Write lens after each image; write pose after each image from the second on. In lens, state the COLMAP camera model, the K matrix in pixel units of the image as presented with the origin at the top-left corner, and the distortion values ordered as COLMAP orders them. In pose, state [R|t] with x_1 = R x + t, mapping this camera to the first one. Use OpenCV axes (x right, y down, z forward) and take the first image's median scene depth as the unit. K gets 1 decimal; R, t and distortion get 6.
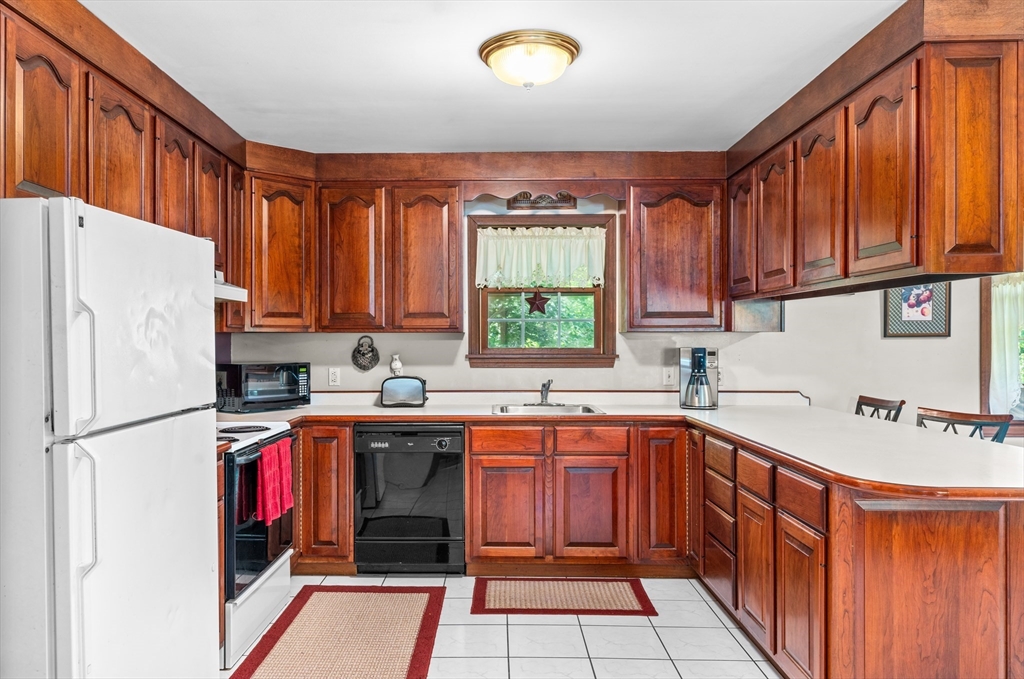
lens RADIAL K [[703.5, 0, 507.0], [0, 703.5, 337.3], [0, 0, 1]] dist [-0.004876, 0.003854]
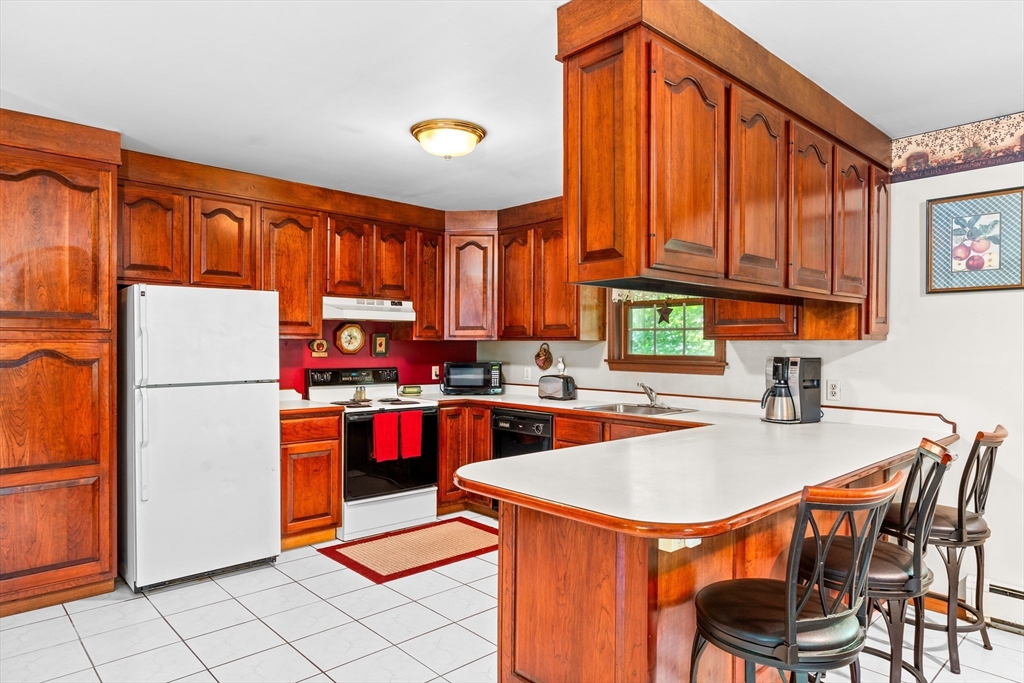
lens RADIAL K [[634.0, 0, 508.0], [0, 634.0, 345.2], [0, 0, 1]] dist [-0.004074, 0.005003]
pose [[0.690420, 0.005250, -0.723390, 0.631208], [-0.003847, 0.999986, 0.003586, -0.002152], [0.723399, 0.000307, 0.690431, 0.156238]]
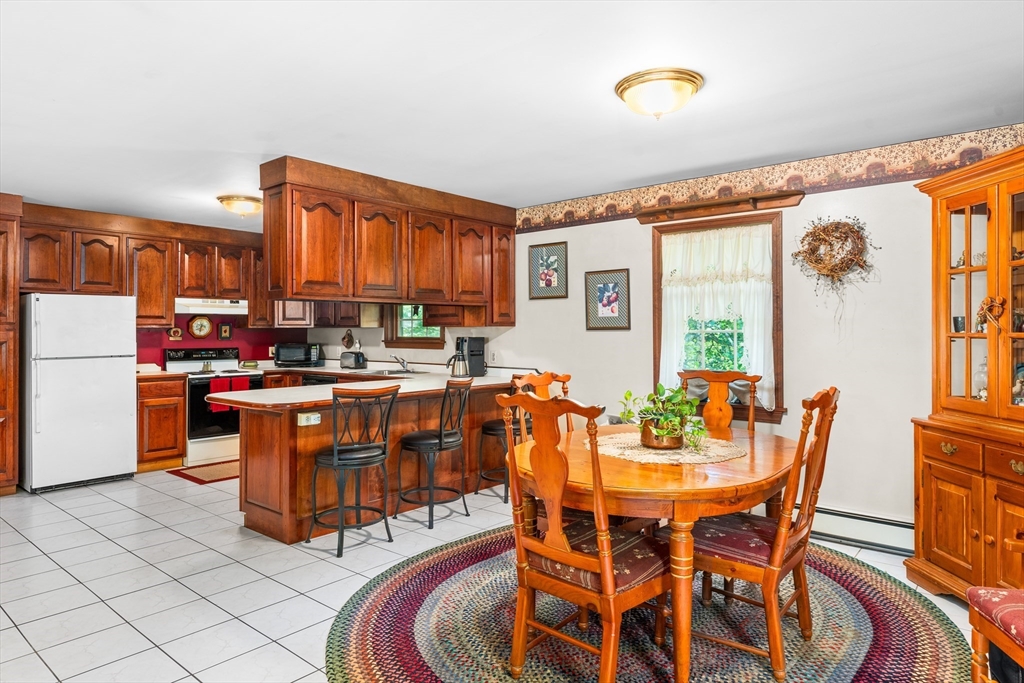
lens RADIAL K [[634.0, 0, 519.6], [0, 634.0, 321.1], [0, 0, 1]] dist [-0.004074, 0.005003]
pose [[0.775833, -0.009489, -0.630866, 1.243955], [0.002674, 0.999927, -0.011752, -0.003063], [0.630932, 0.007430, 0.775802, 0.009396]]
